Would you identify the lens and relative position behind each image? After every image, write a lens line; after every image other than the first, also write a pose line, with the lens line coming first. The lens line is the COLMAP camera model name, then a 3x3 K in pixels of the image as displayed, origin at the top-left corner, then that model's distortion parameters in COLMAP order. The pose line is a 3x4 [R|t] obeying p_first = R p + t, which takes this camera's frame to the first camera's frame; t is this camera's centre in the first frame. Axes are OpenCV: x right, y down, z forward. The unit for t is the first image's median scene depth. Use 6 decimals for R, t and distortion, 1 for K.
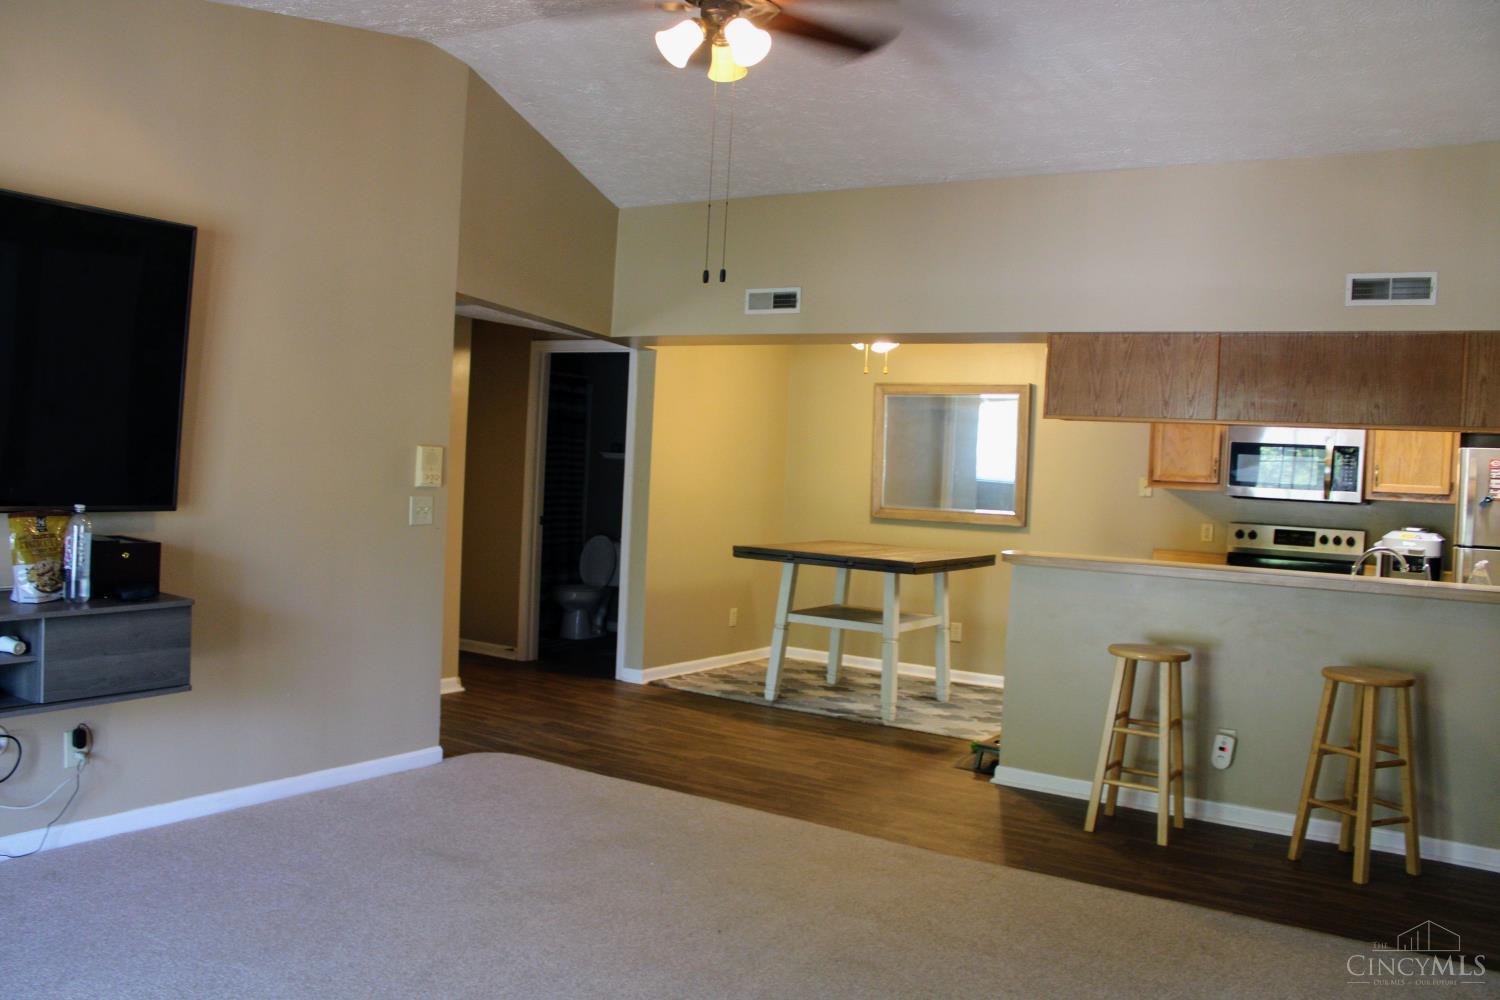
lens RADIAL K [[1235.8, 0, 750.0], [0, 1235.8, 500.0], [0, 0, 1]] dist [-0.171536, 0.154082]
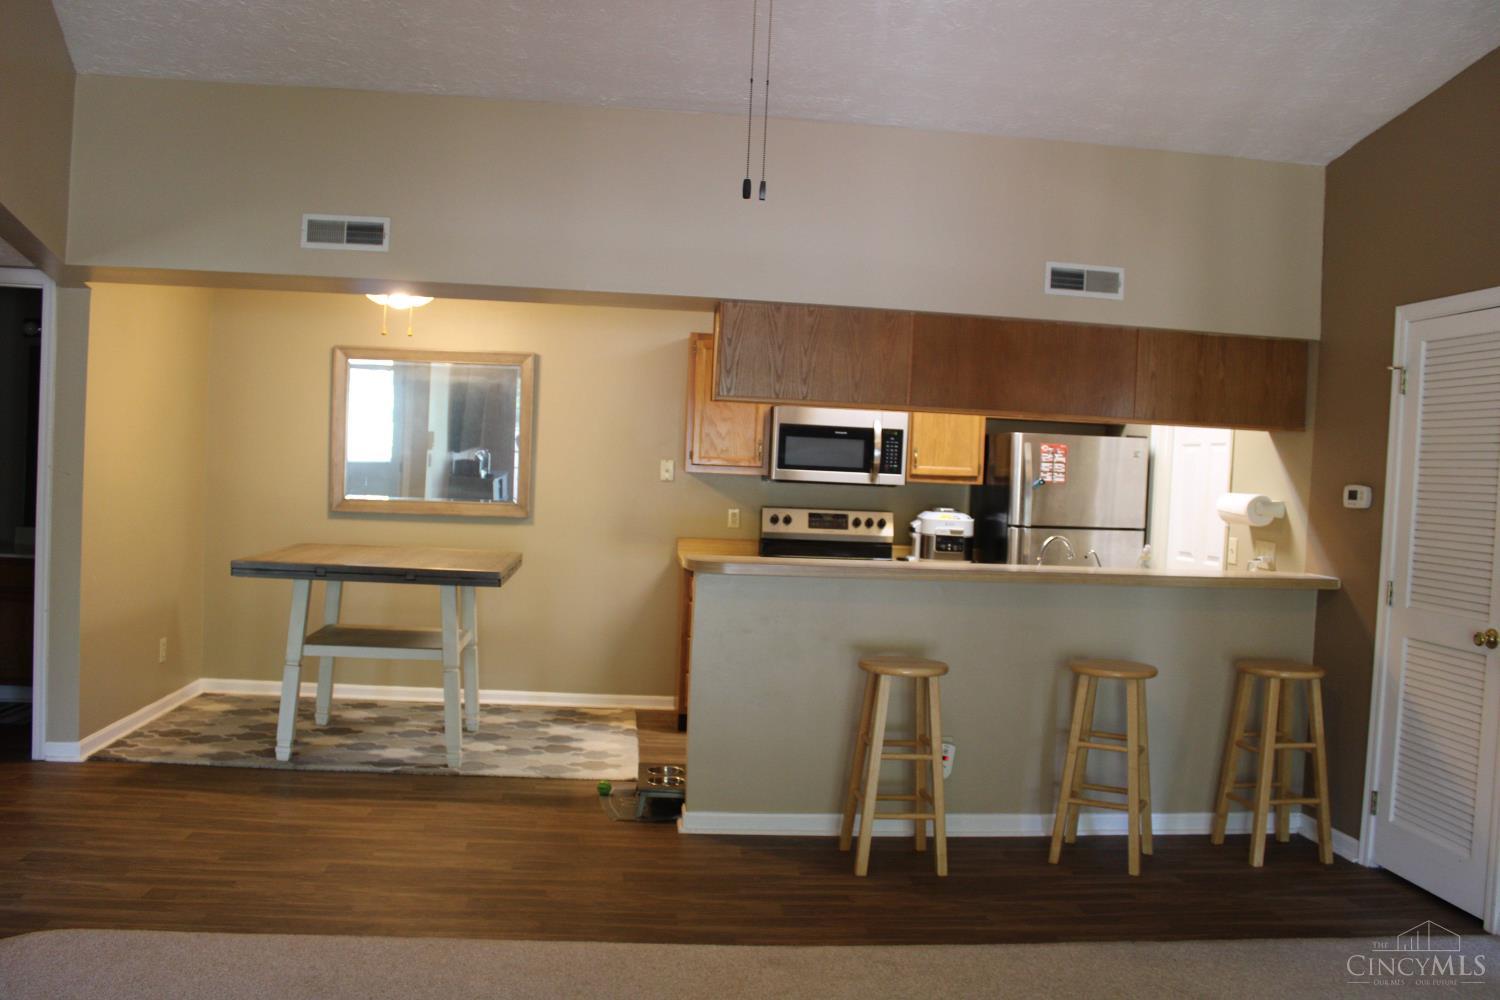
lens RADIAL K [[1235.8, 0, 750.0], [0, 1235.8, 500.0], [0, 0, 1]] dist [-0.171536, 0.154082]
pose [[0.781203, -0.030155, 0.623549, -0.239017], [0.012007, 0.999374, 0.033288, -0.021451], [-0.624162, -0.018518, 0.781075, 0.266913]]
